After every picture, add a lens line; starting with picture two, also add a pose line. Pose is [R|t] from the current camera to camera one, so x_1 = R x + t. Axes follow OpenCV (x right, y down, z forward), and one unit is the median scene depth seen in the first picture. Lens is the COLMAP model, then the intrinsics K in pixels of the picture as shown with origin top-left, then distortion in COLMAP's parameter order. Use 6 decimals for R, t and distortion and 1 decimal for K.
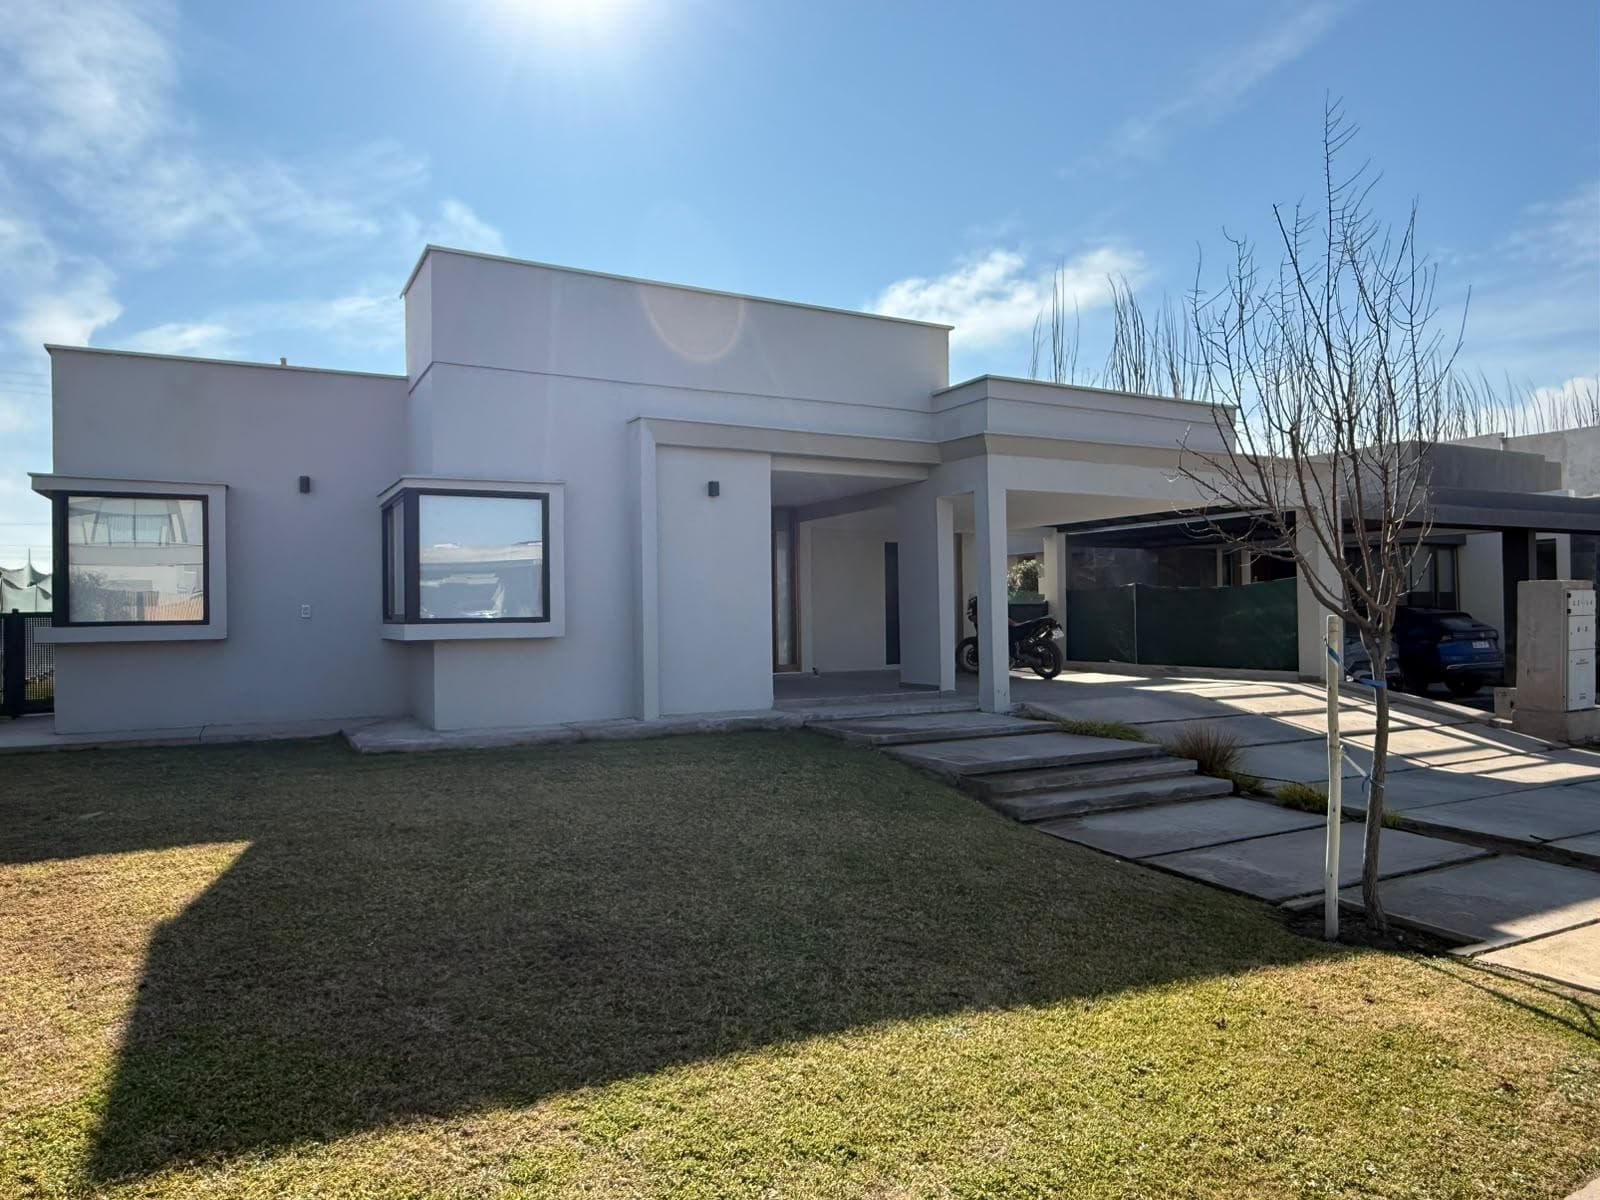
lens RADIAL K [[1032.5, 0, 800.9], [0, 1032.5, 602.1], [0, 0, 1]] dist [-0.000270, -0.001994]
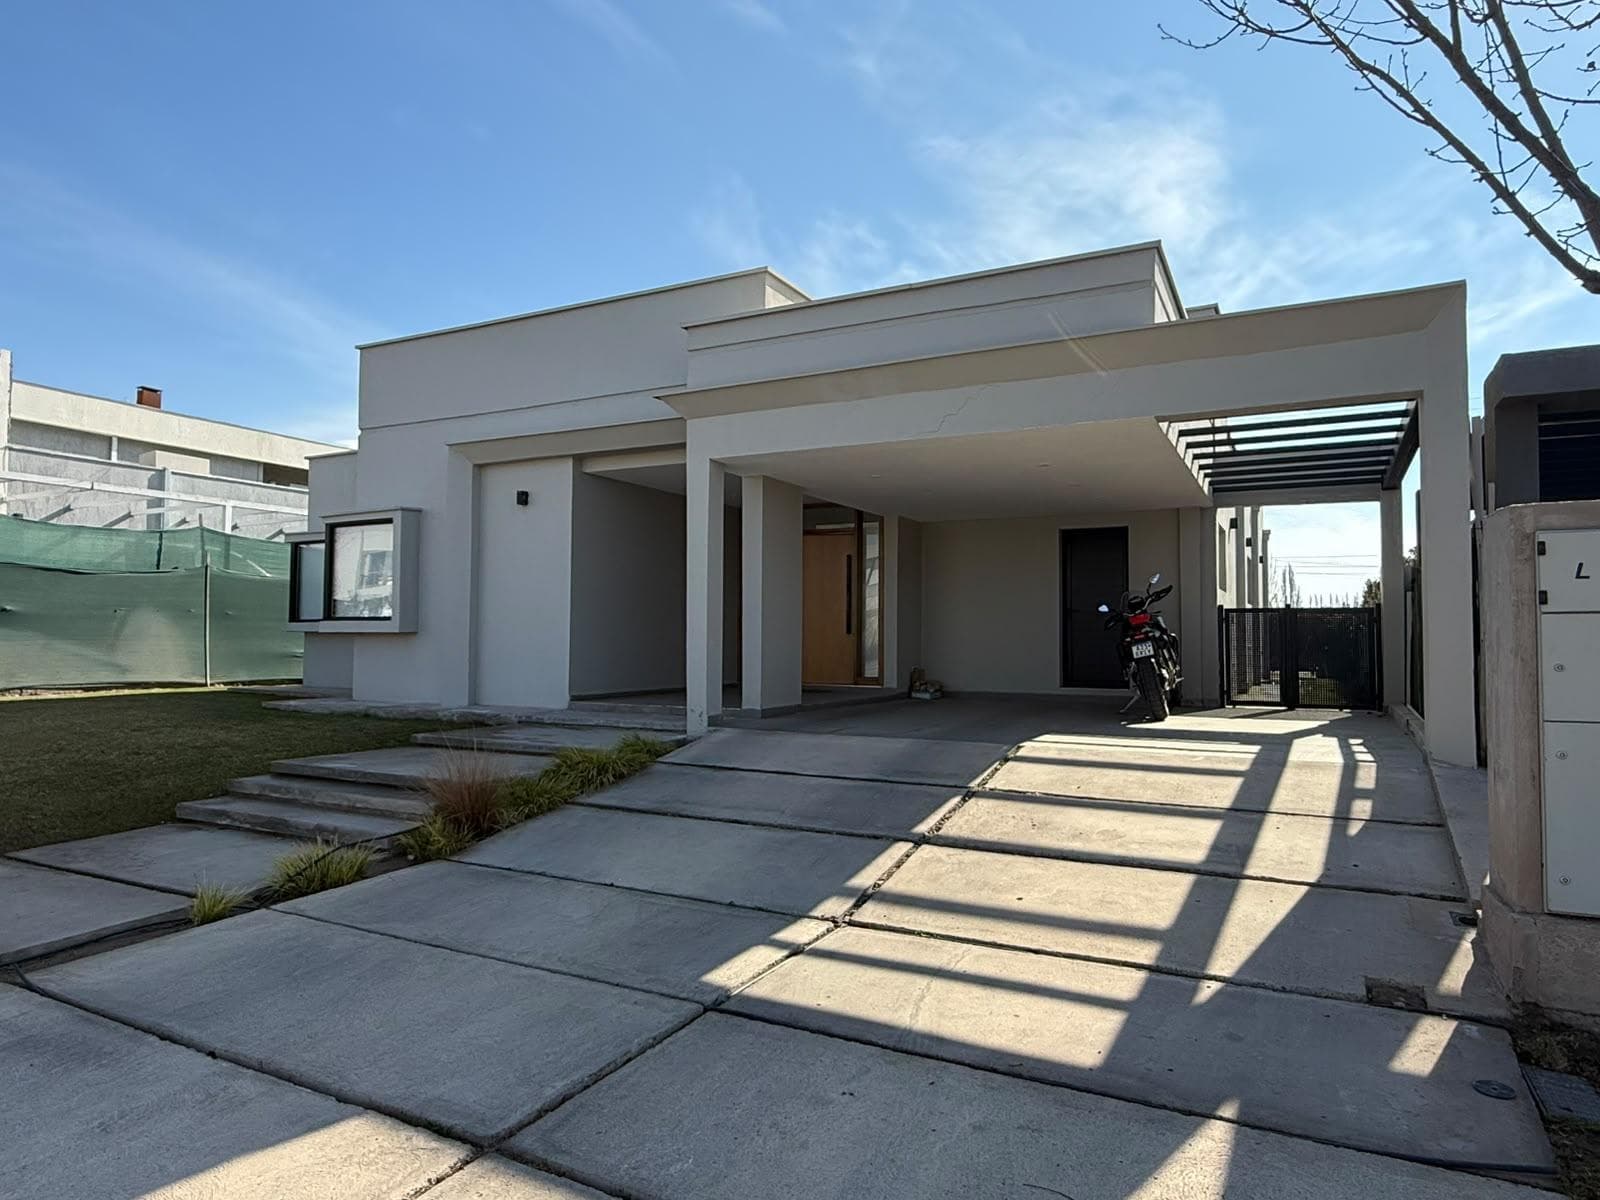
lens RADIAL K [[976.1, 0, 799.1], [0, 976.1, 533.7], [0, 0, 1]] dist [-0.000776, -0.000541]
pose [[0.555691, -0.074151, -0.828075, 0.825506], [-0.004286, 0.995746, -0.092041, 0.017599], [0.831378, 0.054695, 0.553009, 0.602489]]
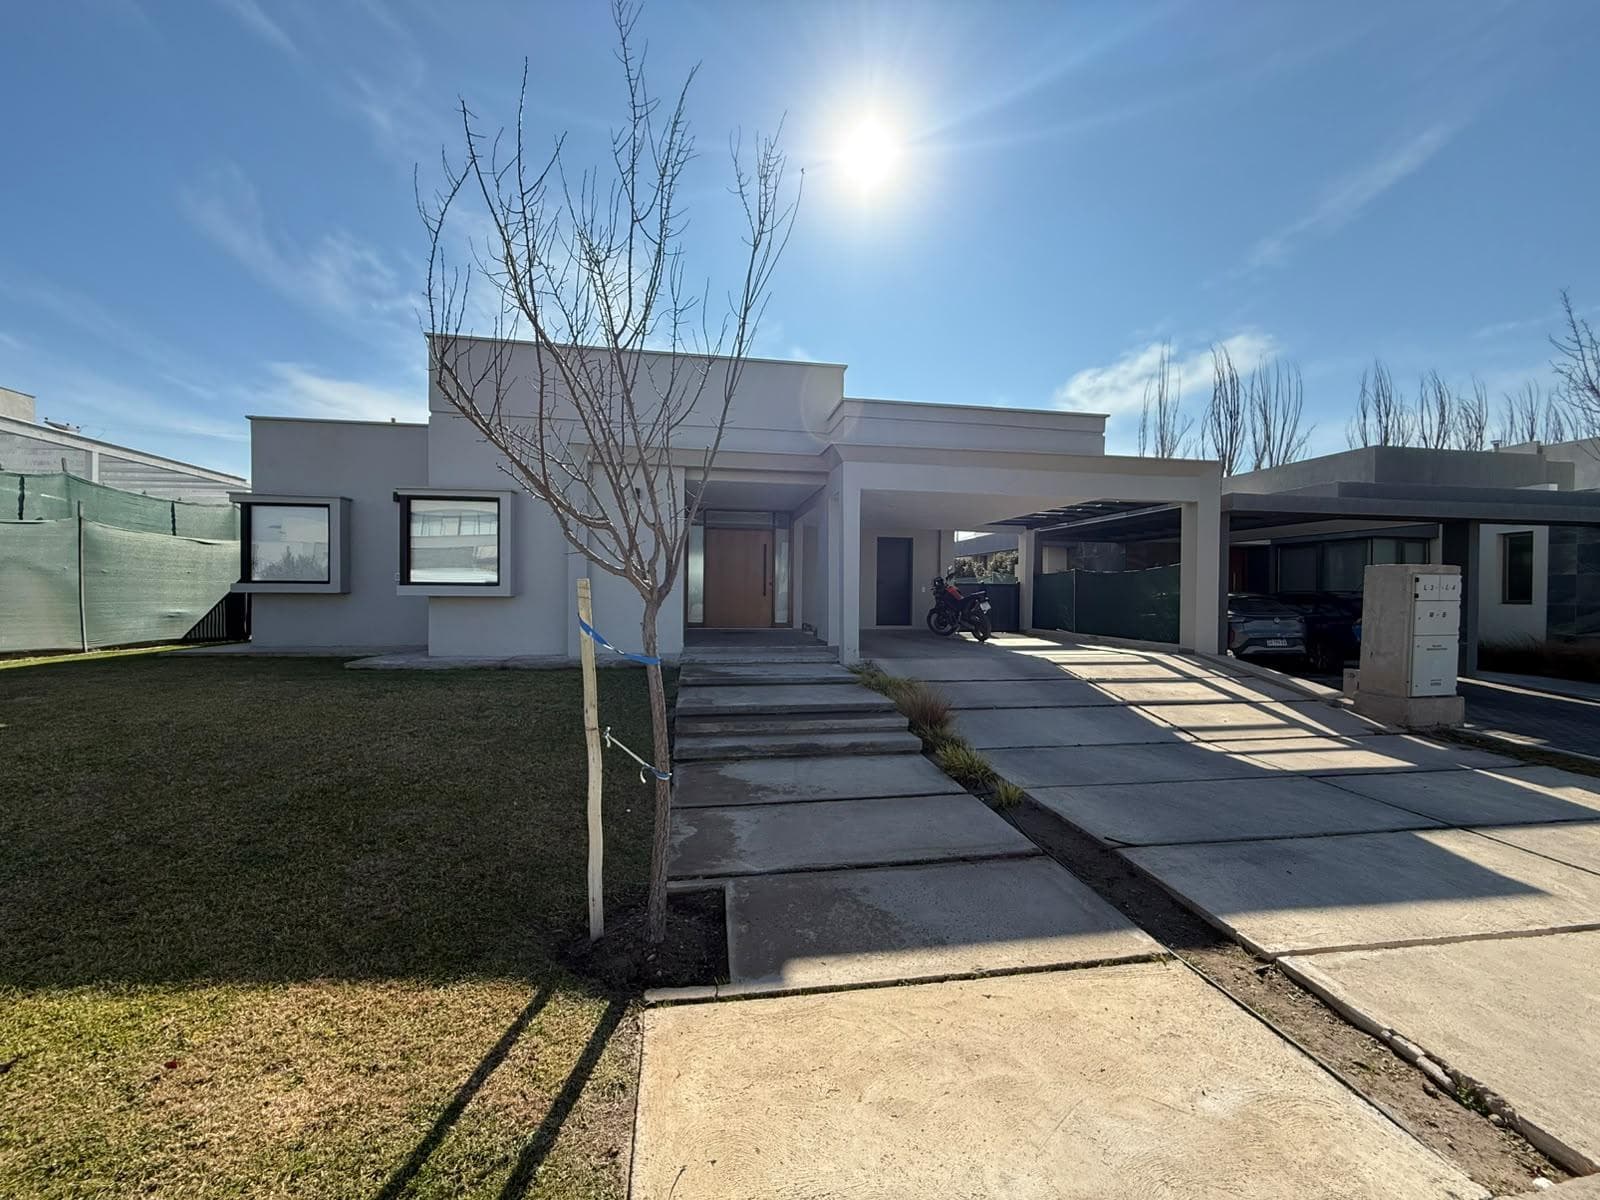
lens RADIAL K [[637.5, 0, 801.0], [0, 637.5, 577.1], [0, 0, 1]] dist [-0.000283, 0.000093]
pose [[0.949229, 0.013058, -0.314316, 0.359059], [-0.016448, 0.999832, -0.008136, 0.005702], [0.314157, 0.012893, 0.949284, 0.223312]]
